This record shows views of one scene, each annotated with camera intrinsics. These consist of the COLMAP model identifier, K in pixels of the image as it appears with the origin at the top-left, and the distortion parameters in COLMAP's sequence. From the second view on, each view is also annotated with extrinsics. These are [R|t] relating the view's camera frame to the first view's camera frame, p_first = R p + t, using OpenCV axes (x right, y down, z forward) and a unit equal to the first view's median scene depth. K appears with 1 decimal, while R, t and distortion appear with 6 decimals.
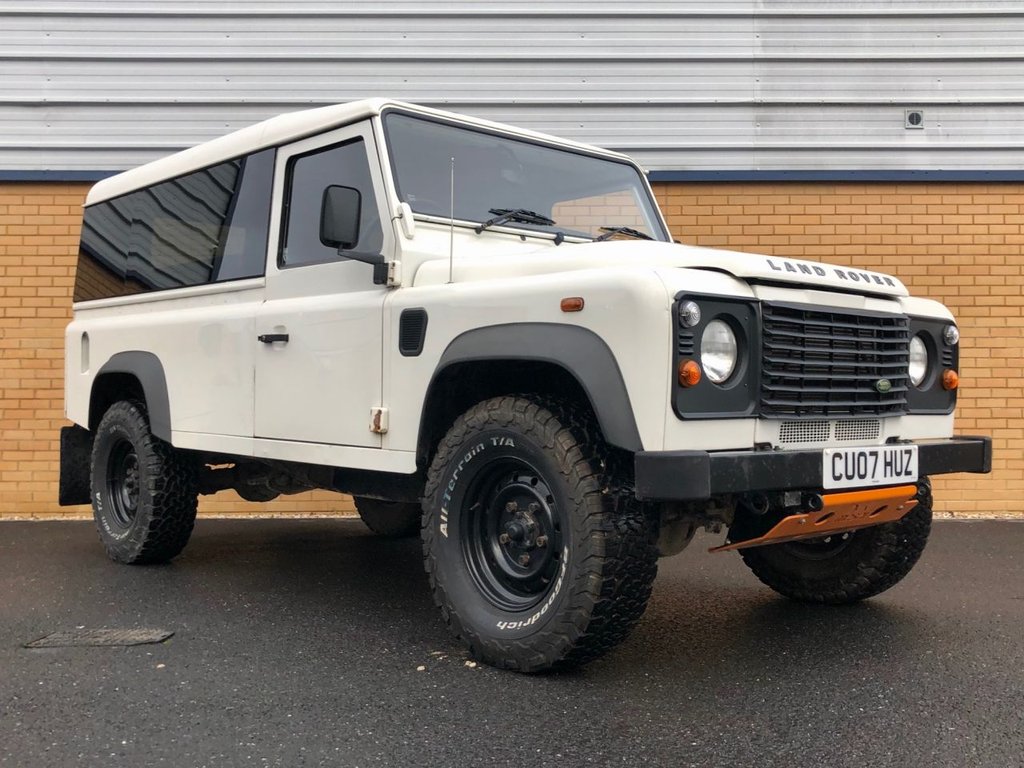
lens RADIAL K [[1070.4, 0, 525.9], [0, 1070.4, 406.6], [0, 0, 1]] dist [0.017009, -0.028111]
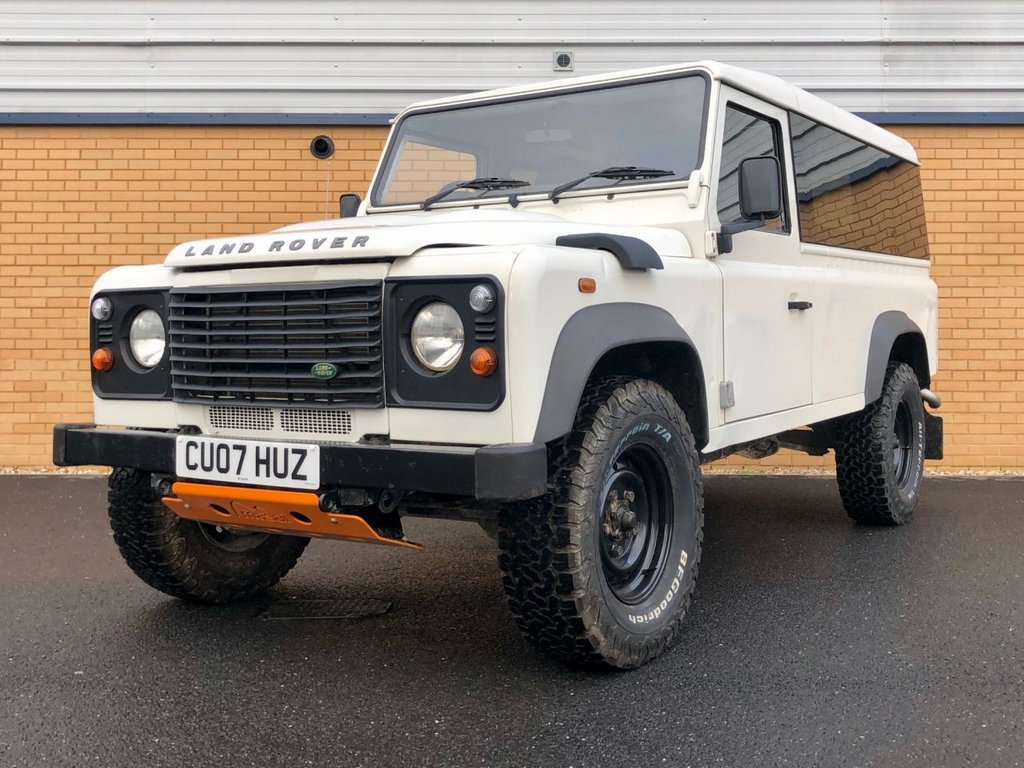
lens RADIAL K [[1111.1, 0, 549.0], [0, 1111.1, 332.6], [0, 0, 1]] dist [0.147649, -0.456782]
pose [[0.282410, -0.004194, -0.959285, 1.212028], [0.003947, 0.999987, -0.003210, -0.045372], [0.959286, -0.002880, 0.282423, 0.913479]]
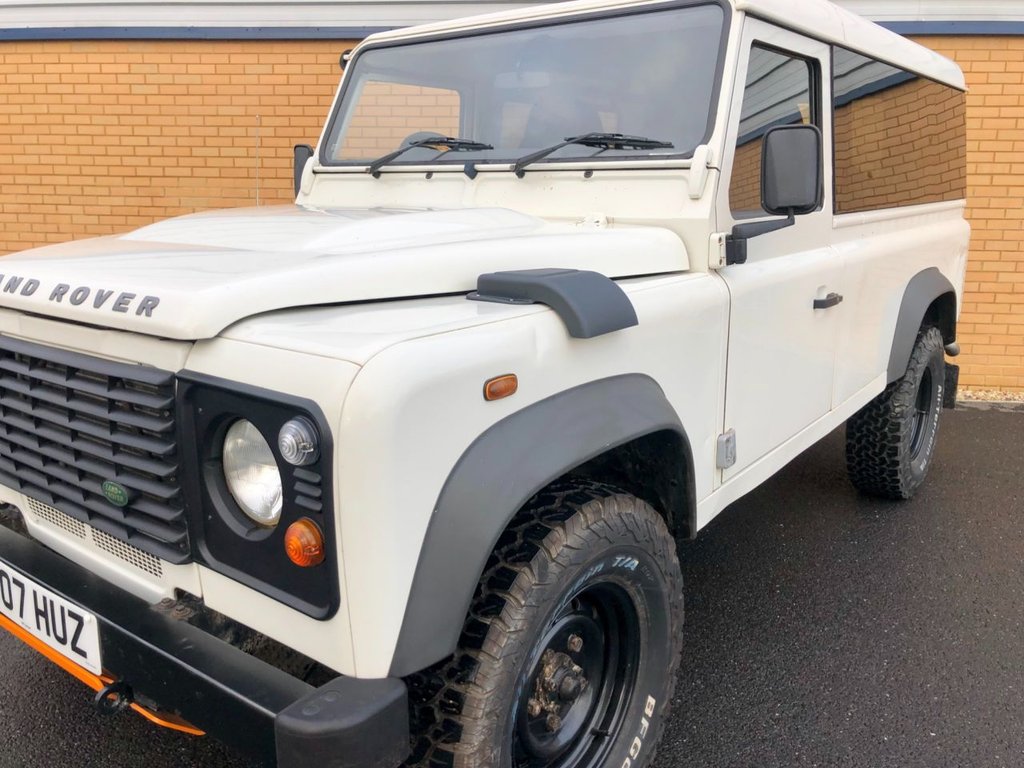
lens RADIAL K [[843.2, 0, 516.0], [0, 843.2, 365.3], [0, 0, 1]] dist [0.012169, 0.009234]
pose [[0.186527, 0.201942, -0.961471, 0.783024], [-0.007519, 0.978911, 0.204147, -0.176930], [0.982421, -0.030850, 0.184112, 1.117787]]
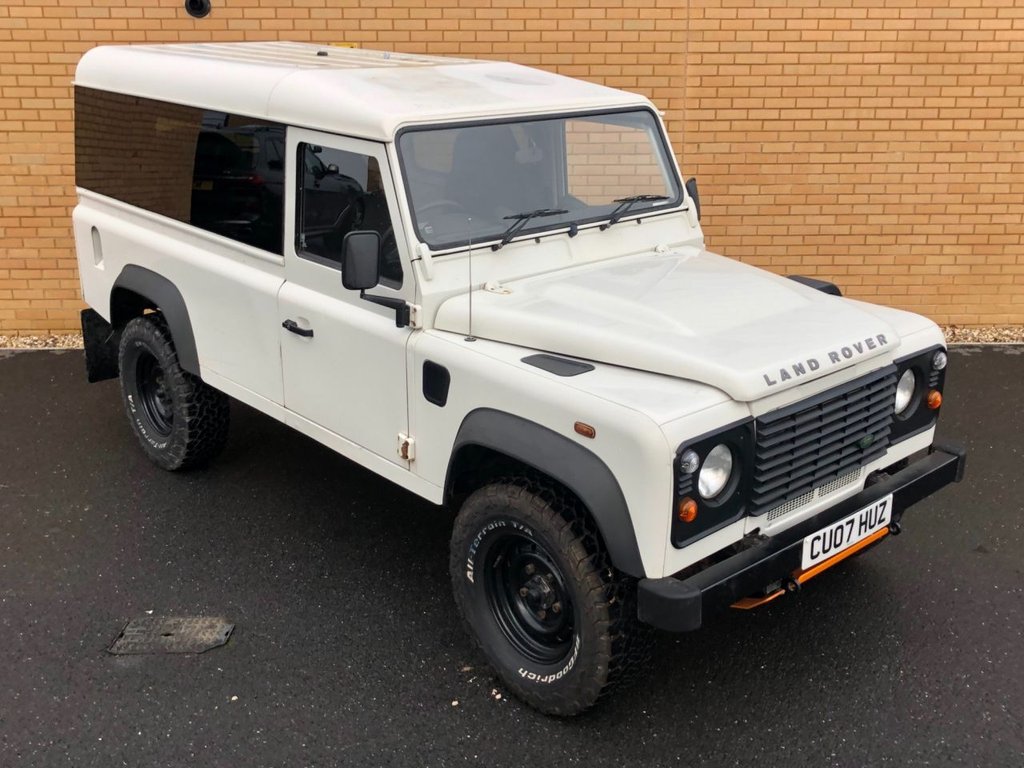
lens RADIAL K [[1123.3, 0, 555.3], [0, 1123.3, 376.5], [0, 0, 1]] dist [0.021967, -0.023619]
pose [[0.999836, -0.004369, 0.017586, -0.006334], [-0.001282, 0.951016, 0.309139, -0.435202], [-0.018075, -0.309111, 0.950854, -0.069770]]
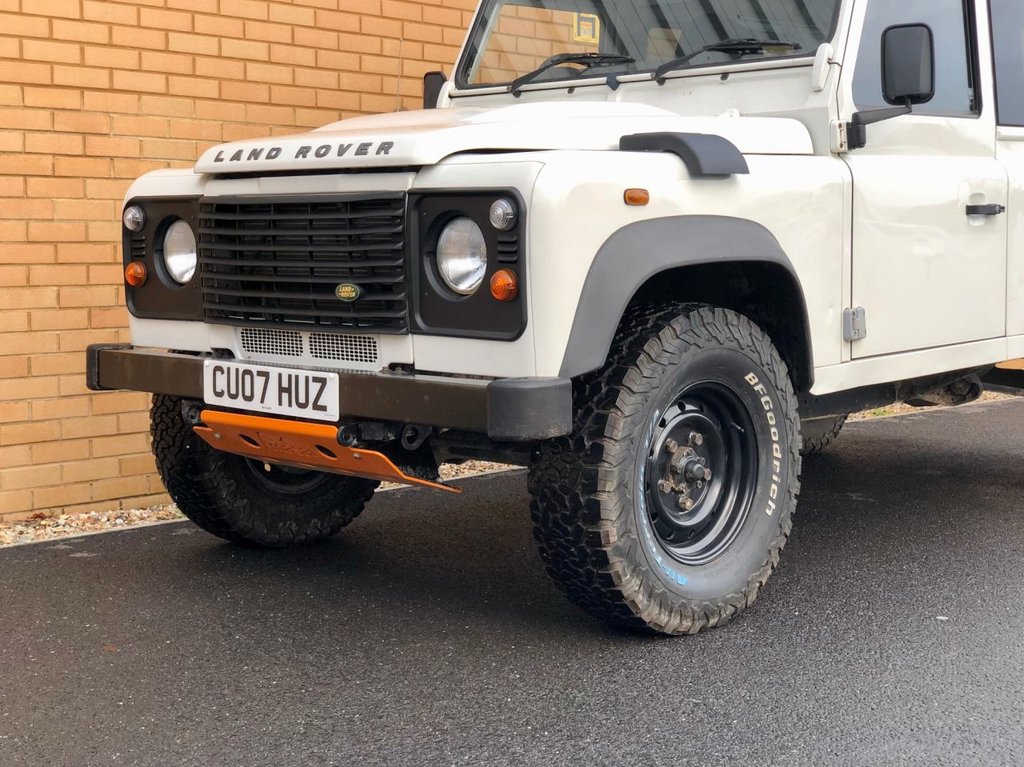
lens RADIAL K [[1573.4, 0, 495.4], [0, 1573.4, 350.6], [0, 0, 1]] dist [0.064158, -0.029890]
pose [[0.067662, 0.077614, -0.994685, 1.440753], [0.001091, 0.996963, 0.077866, -0.064320], [0.997708, -0.006353, 0.067372, 1.019525]]
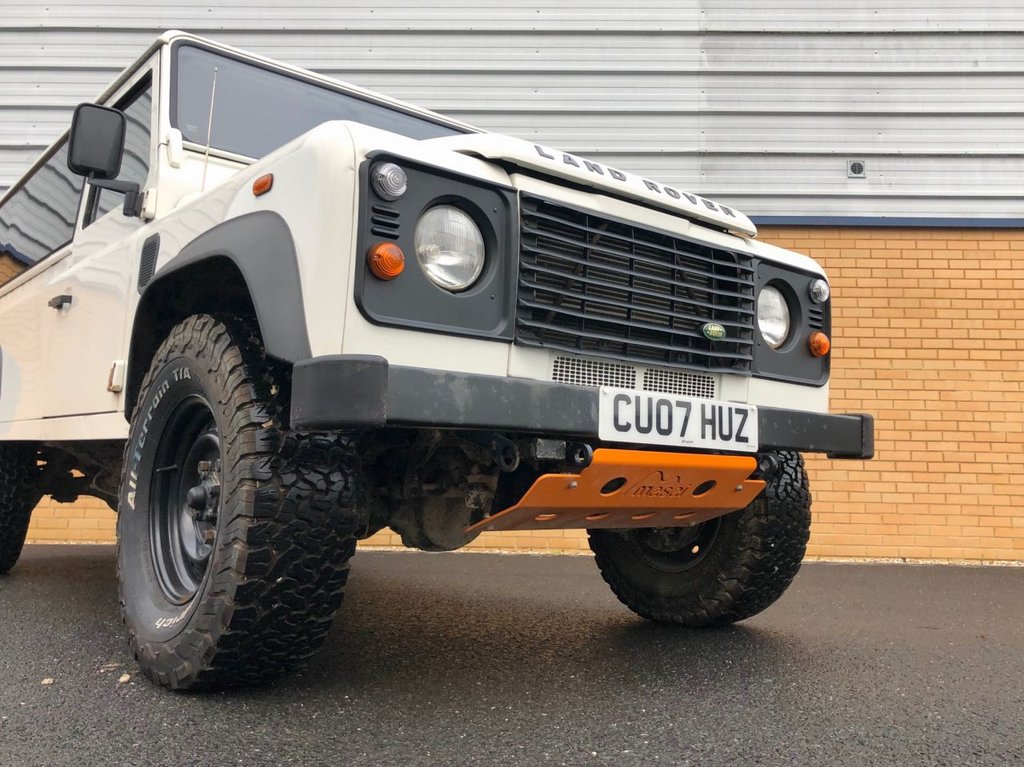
lens RADIAL K [[920.9, 0, 546.1], [0, 920.9, 361.5], [0, 0, 1]] dist [0.096787, -0.241391]
pose [[0.999335, 0.015206, -0.033148, 0.230261], [-0.019557, 0.990630, -0.135163, 0.096612], [0.030782, 0.135721, 0.990269, 0.319903]]
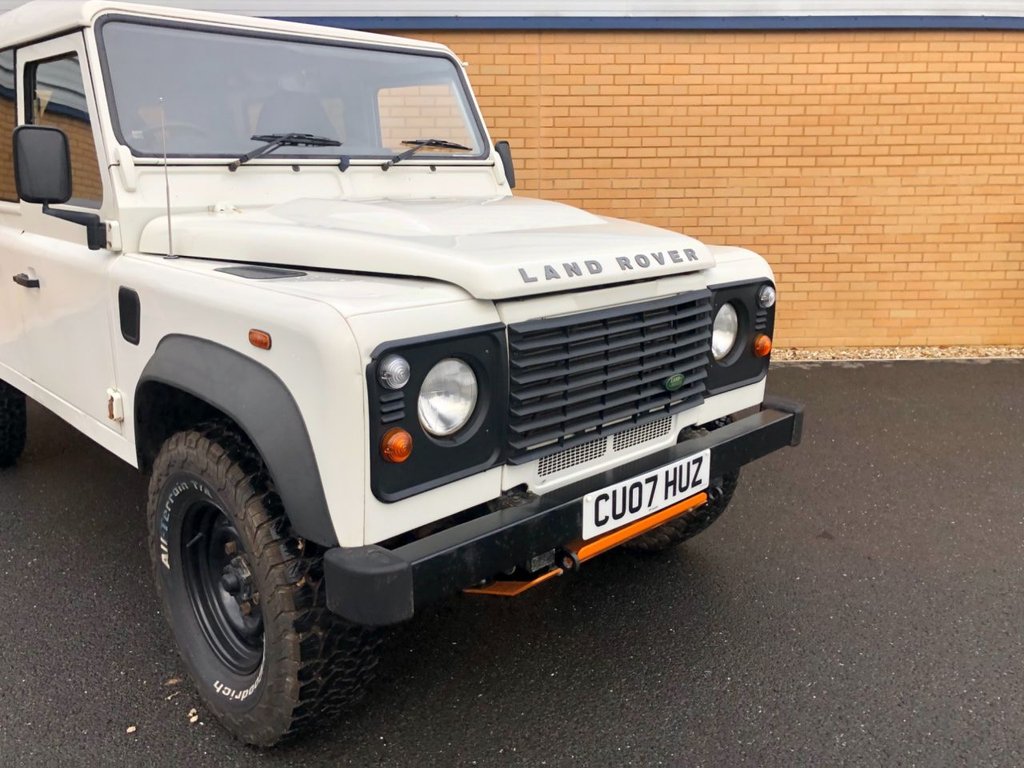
lens RADIAL K [[851.7, 0, 512.0], [0, 851.7, 384.0], [0, 0, 1]] dist [0.023429, -0.004997]
pose [[0.999442, -0.014102, 0.030285, 0.178663], [0.006536, 0.971565, 0.236684, -0.180041], [-0.032761, -0.236354, 0.971114, 0.330000]]
